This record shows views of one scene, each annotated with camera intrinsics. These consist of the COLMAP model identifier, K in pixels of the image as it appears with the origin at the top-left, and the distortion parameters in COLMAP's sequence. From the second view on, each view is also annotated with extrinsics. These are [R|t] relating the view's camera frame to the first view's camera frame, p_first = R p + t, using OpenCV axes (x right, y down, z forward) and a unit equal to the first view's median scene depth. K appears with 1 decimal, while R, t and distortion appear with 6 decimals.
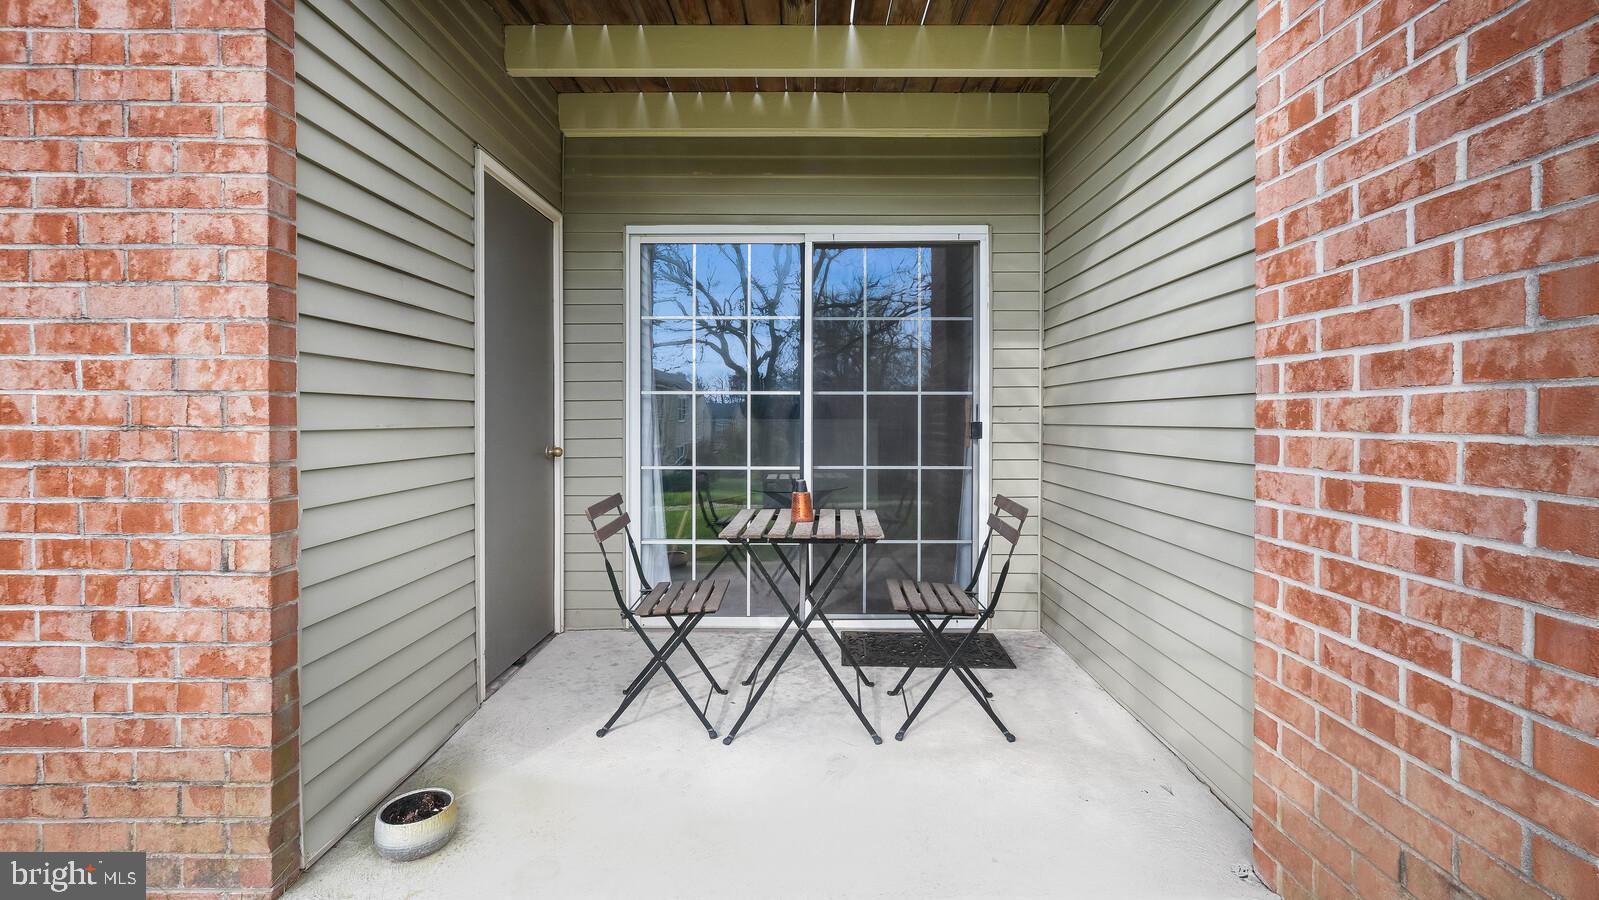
lens RADIAL K [[688.3, 0, 796.2], [0, 688.3, 423.3], [0, 0, 1]] dist [0.000405, 0.000747]
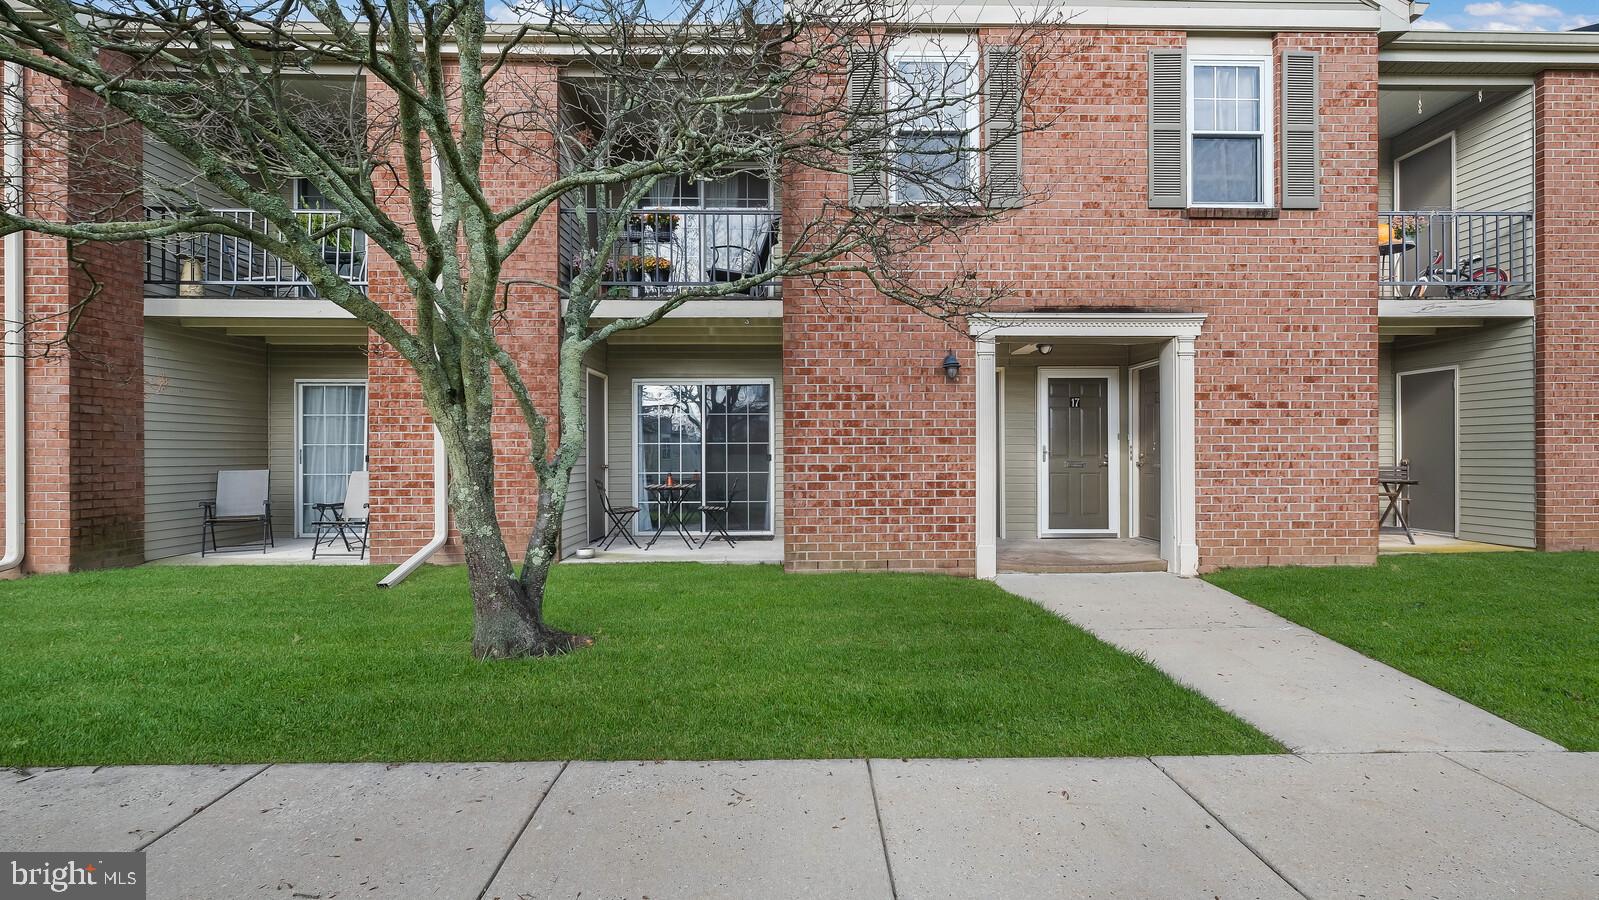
lens RADIAL K [[709.9, 0, 806.0], [0, 709.9, 455.5], [0, 0, 1]] dist [-0.001723, -0.000288]
pose [[0.999653, -0.002842, 0.026177, 0.688223], [0.003028, 0.999971, -0.007054, 0.041378], [-0.026157, 0.007130, 0.999632, -3.478937]]
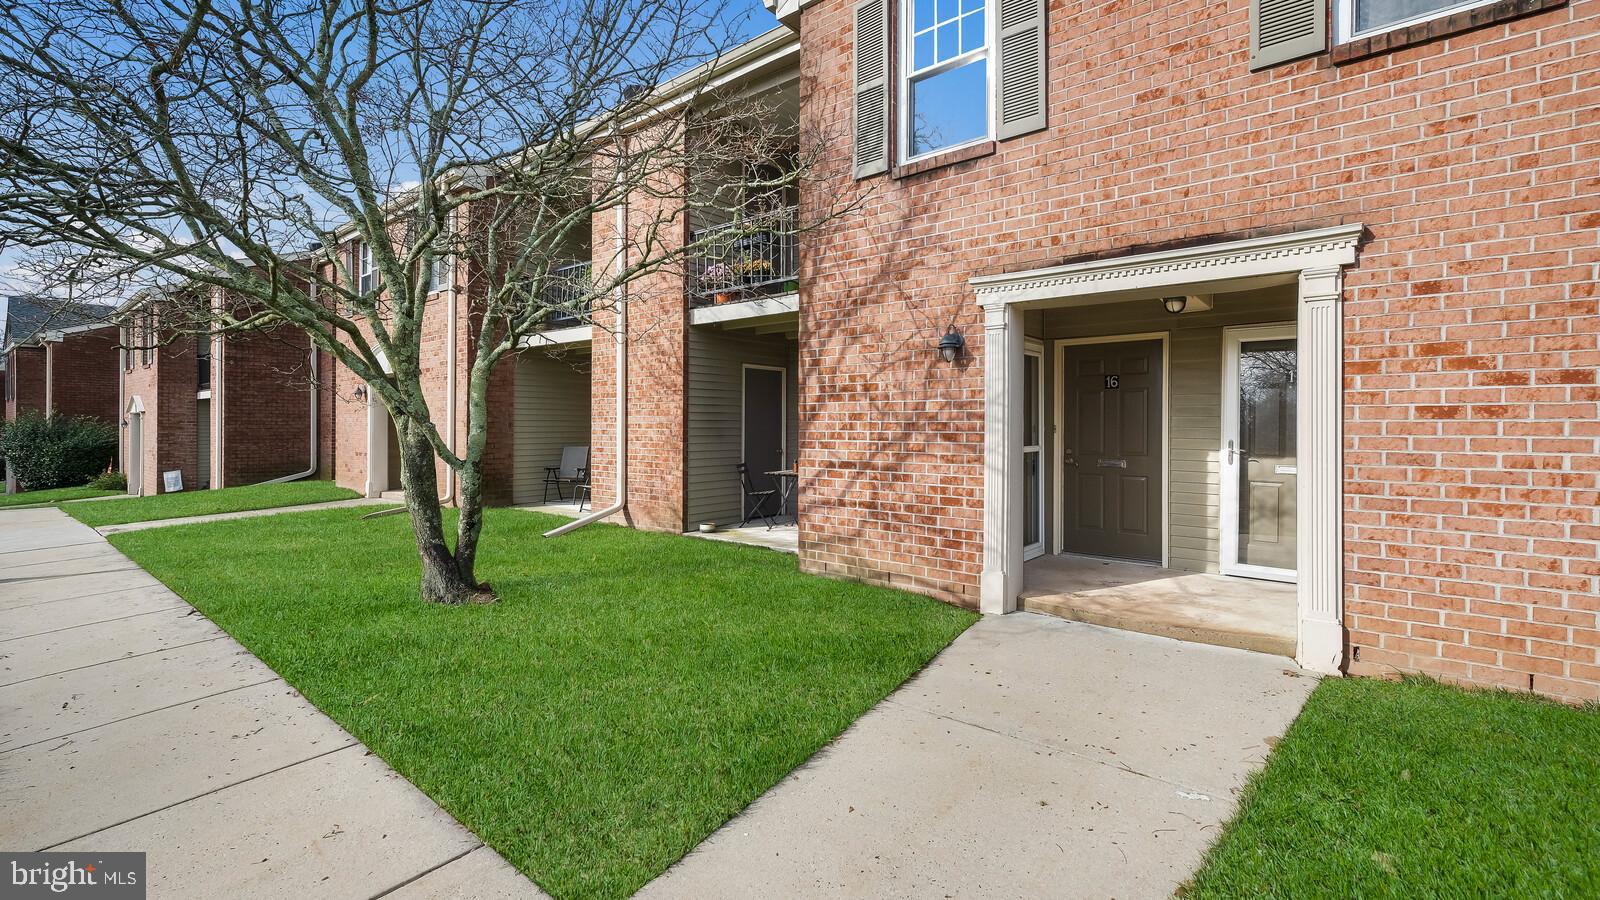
lens RADIAL K [[688.7, 0, 796.7], [0, 688.7, 423.3], [0, 0, 1]] dist [0.000405, 0.000747]
pose [[0.771211, 0.001655, -0.636578, 3.108747], [-0.009185, 0.999921, -0.008528, -0.101334], [0.636514, 0.012424, 0.771165, -2.395084]]
